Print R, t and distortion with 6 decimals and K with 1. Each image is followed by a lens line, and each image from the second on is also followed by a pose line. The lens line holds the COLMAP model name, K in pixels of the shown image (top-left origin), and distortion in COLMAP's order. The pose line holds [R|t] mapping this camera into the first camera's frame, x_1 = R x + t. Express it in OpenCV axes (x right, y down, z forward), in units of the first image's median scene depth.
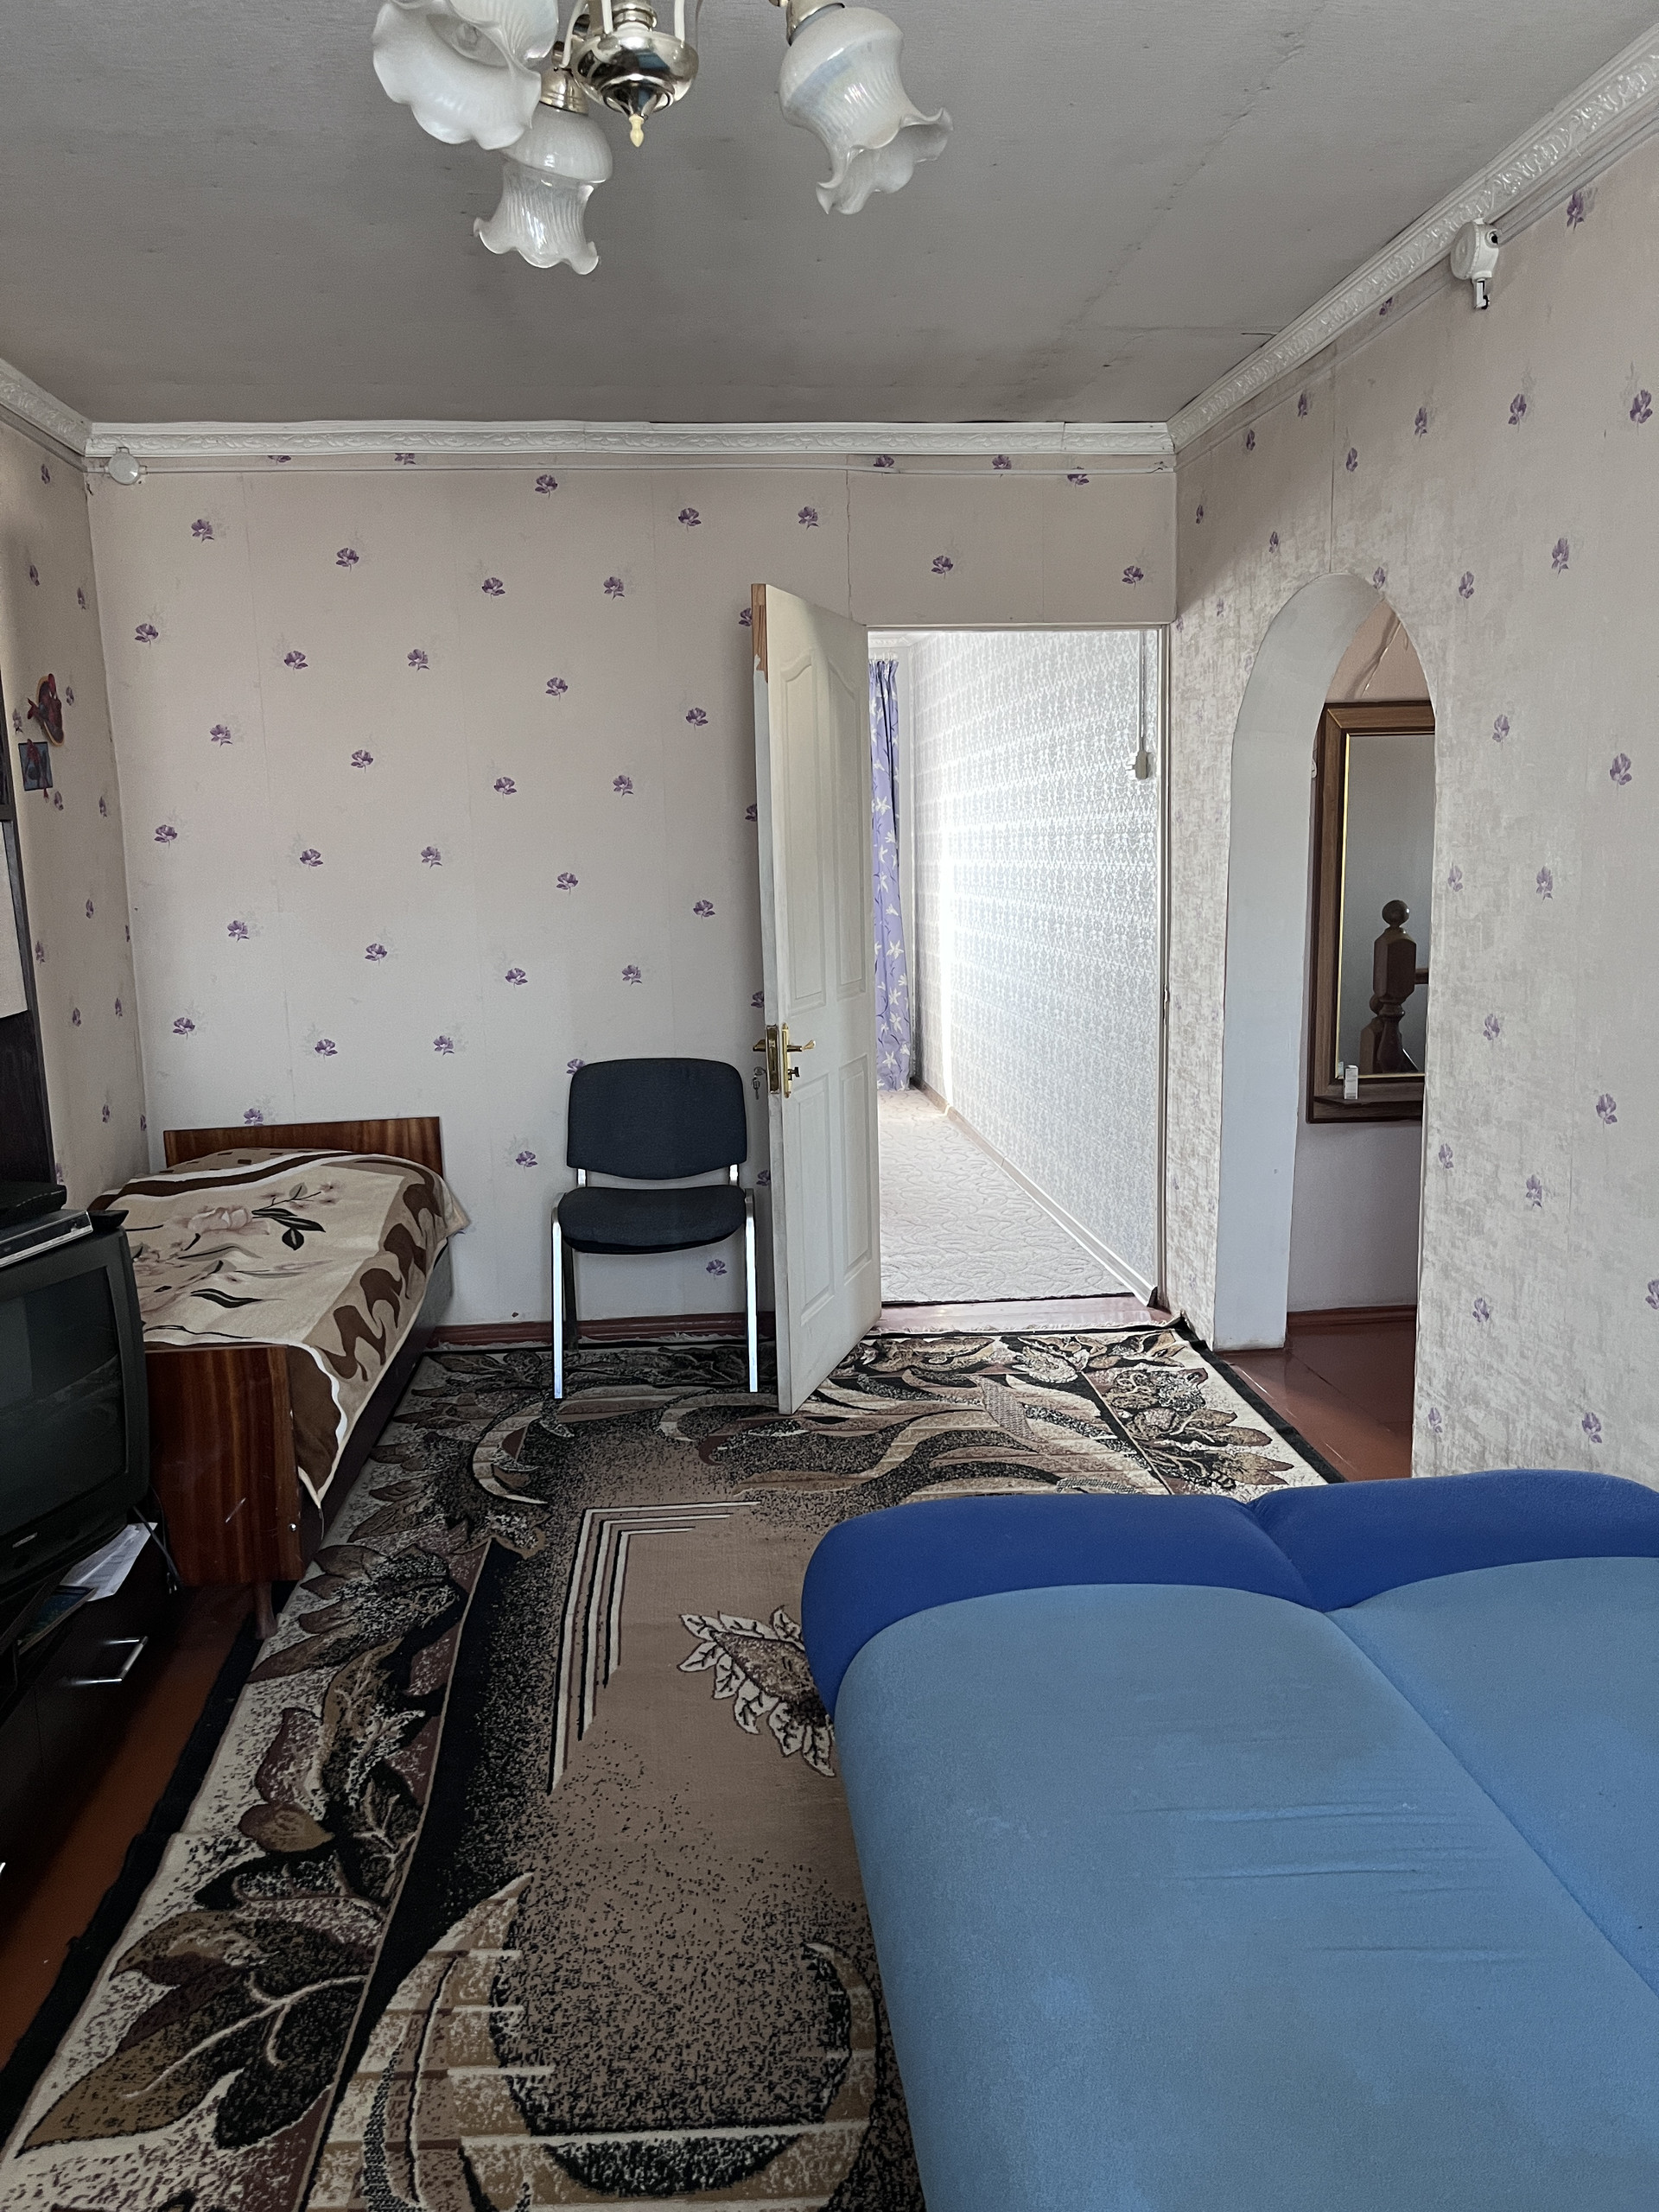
lens RADIAL K [[1713.6, 0, 827.2], [0, 1713.6, 1108.4], [0, 0, 1]] dist [0.067835, -0.106544]
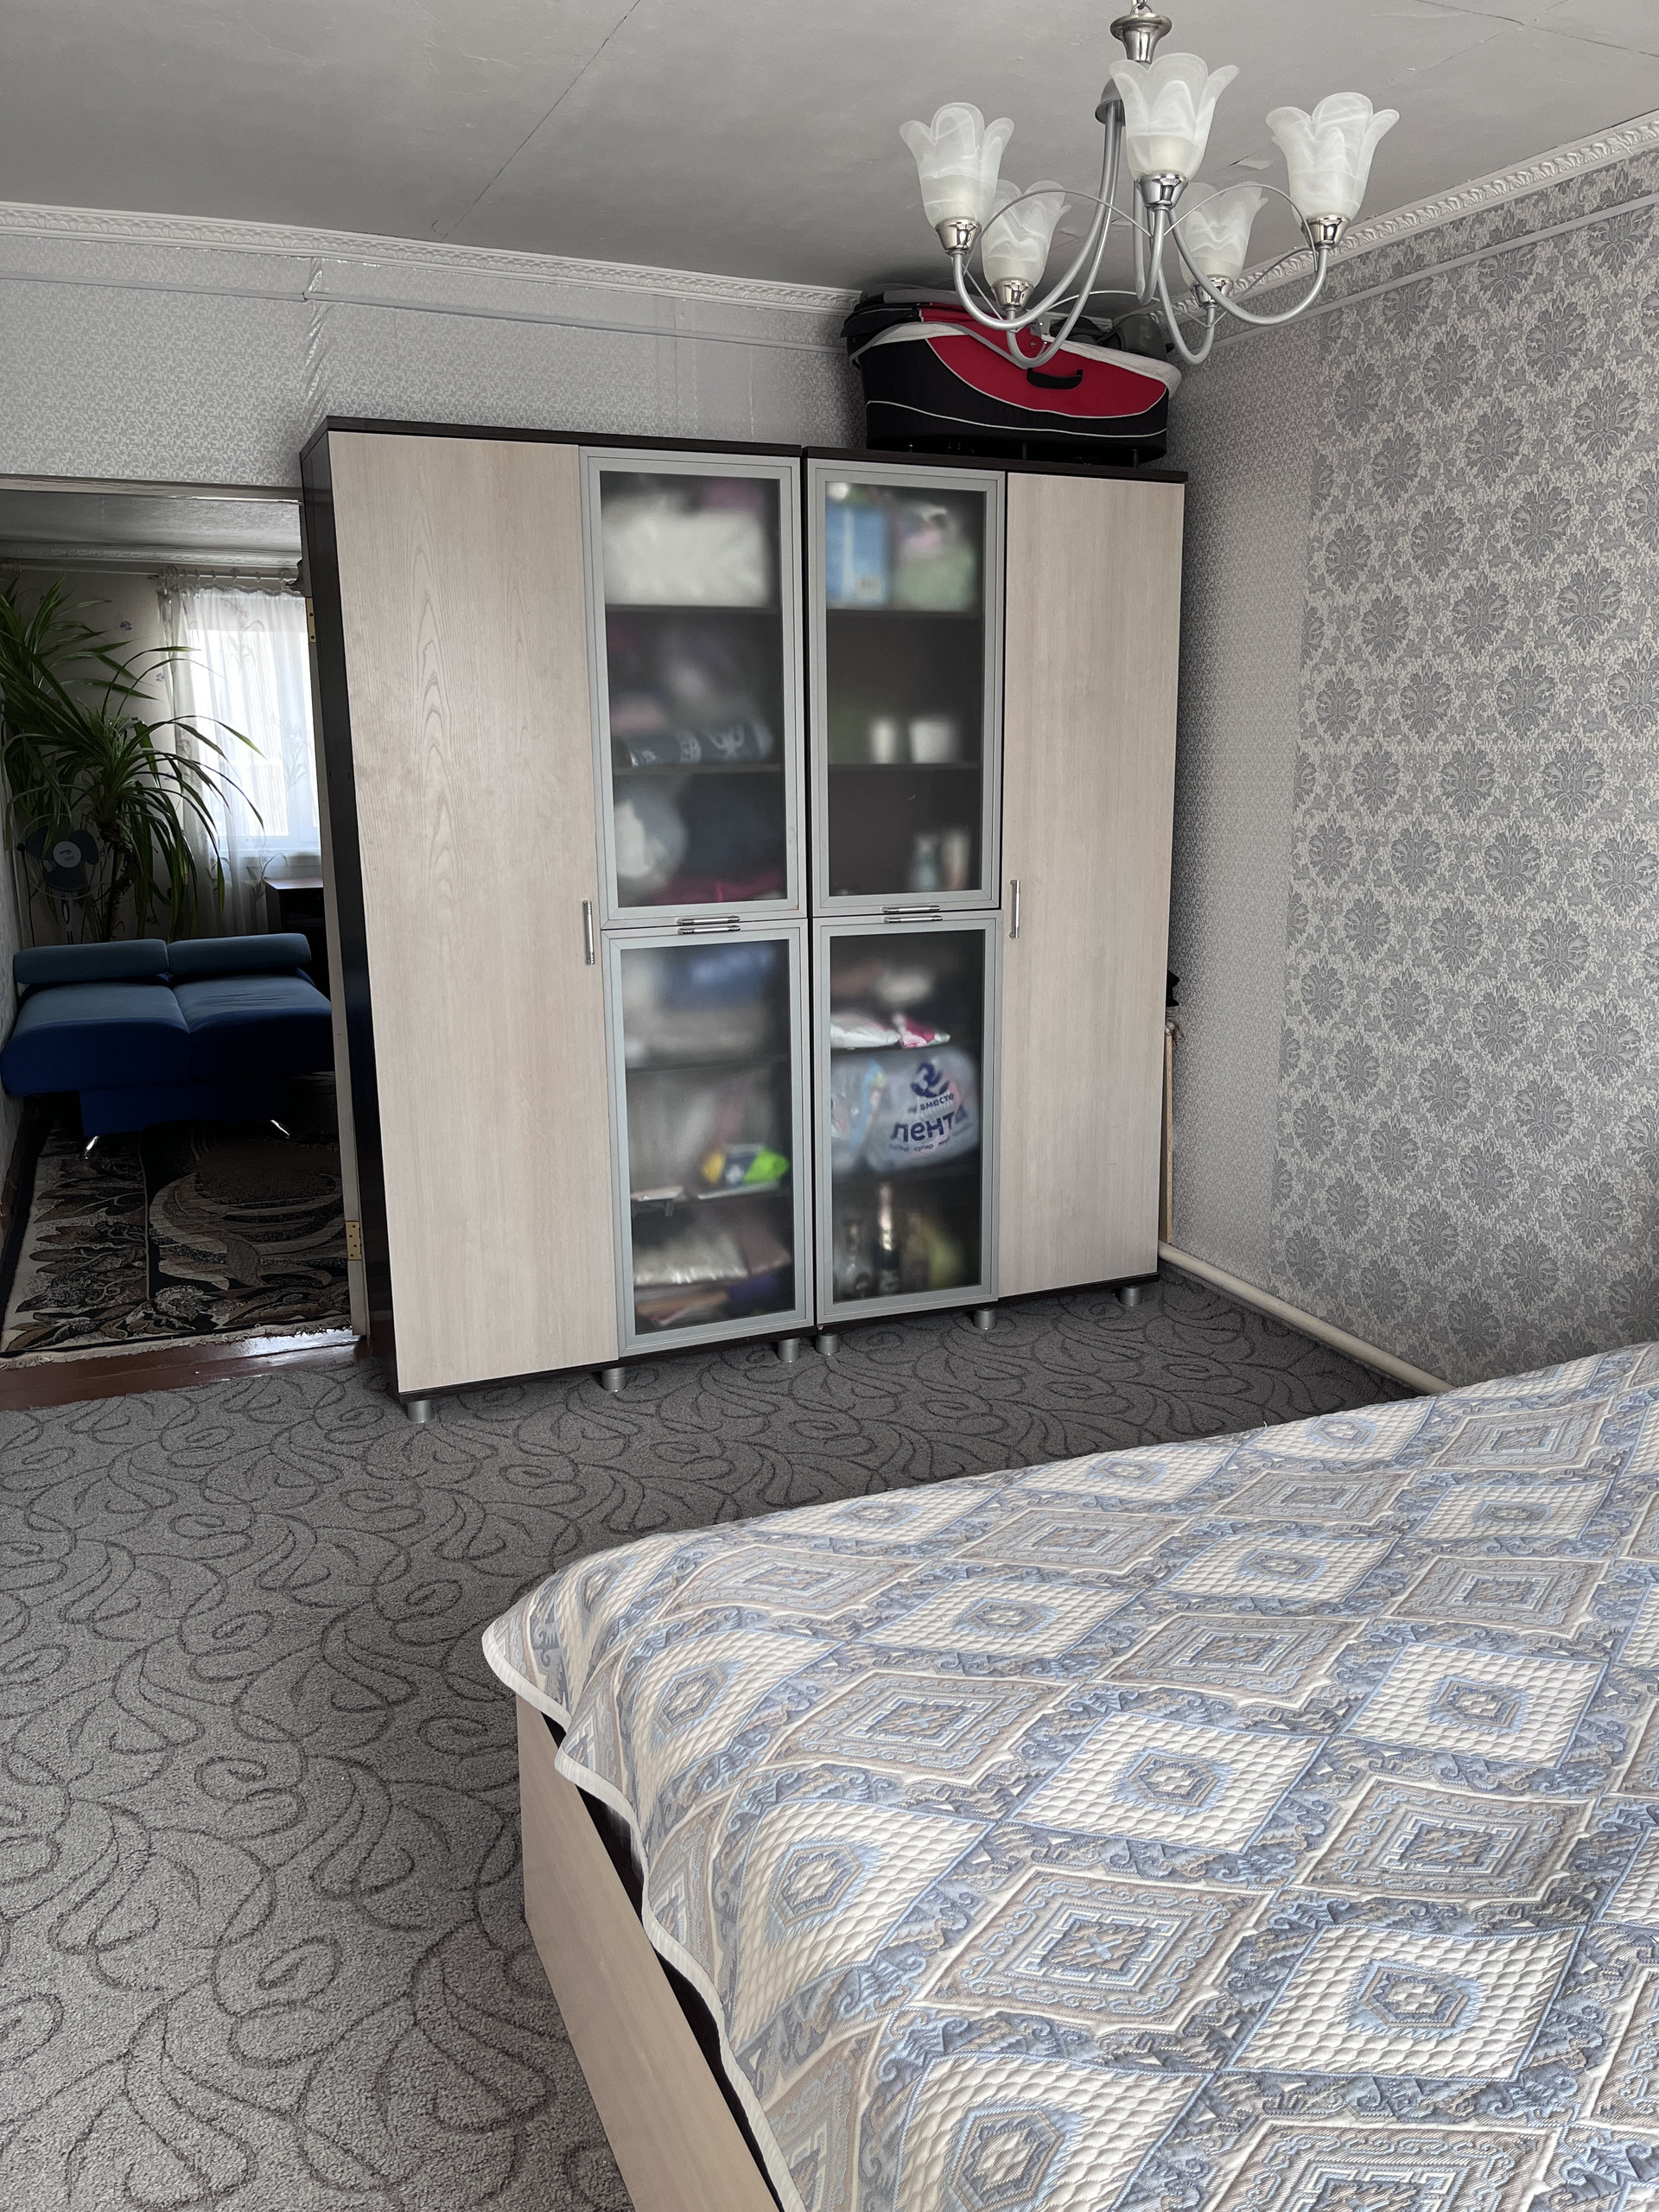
lens RADIAL K [[1713.6, 0, 834.5], [0, 1713.6, 1117.4], [0, 0, 1]] dist [0.067835, -0.106544]
pose [[-0.954051, 0.087154, -0.286690, 0.065736], [-0.020848, 0.935141, 0.353661, -0.494140], [0.298918, 0.343387, -0.890356, 3.068256]]
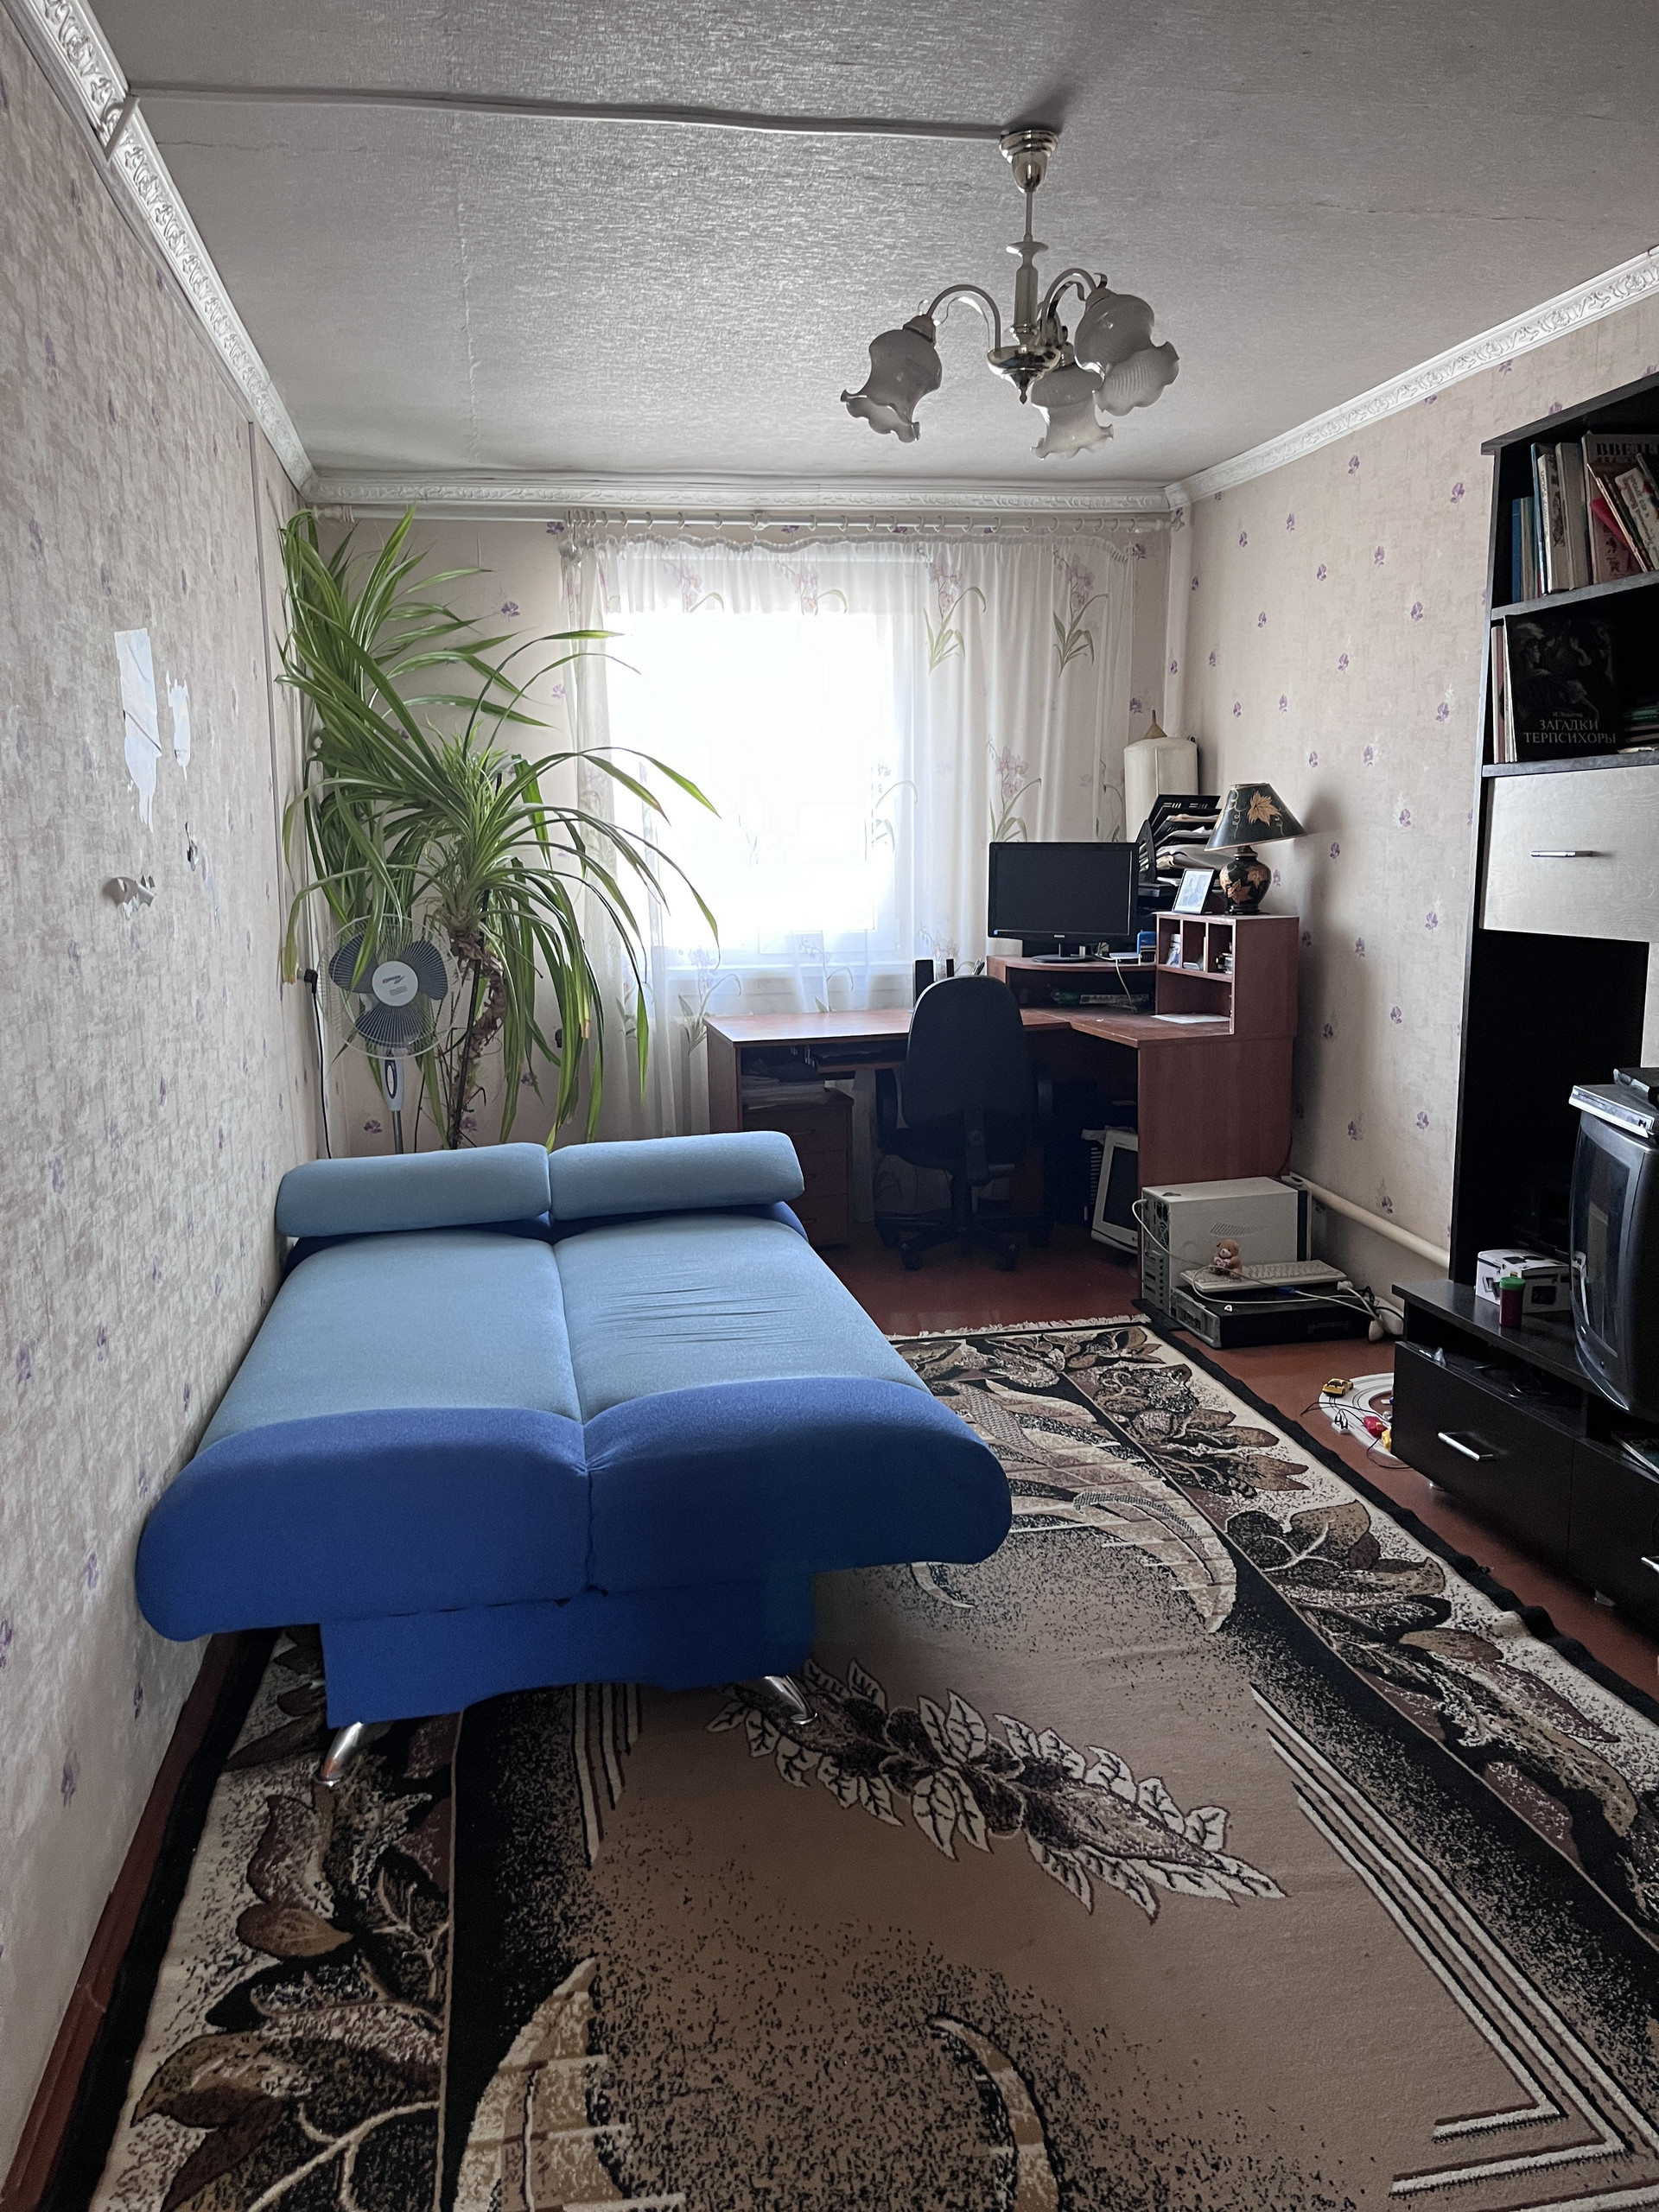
lens RADIAL K [[1713.6, 0, 827.5], [0, 1713.6, 1102.0], [0, 0, 1]] dist [0.067835, -0.106544]
pose [[-0.995047, 0.051391, -0.085094, 0.150759], [0.023428, 0.953127, 0.301662, -0.241558], [0.096608, 0.298174, -0.949610, 1.628805]]
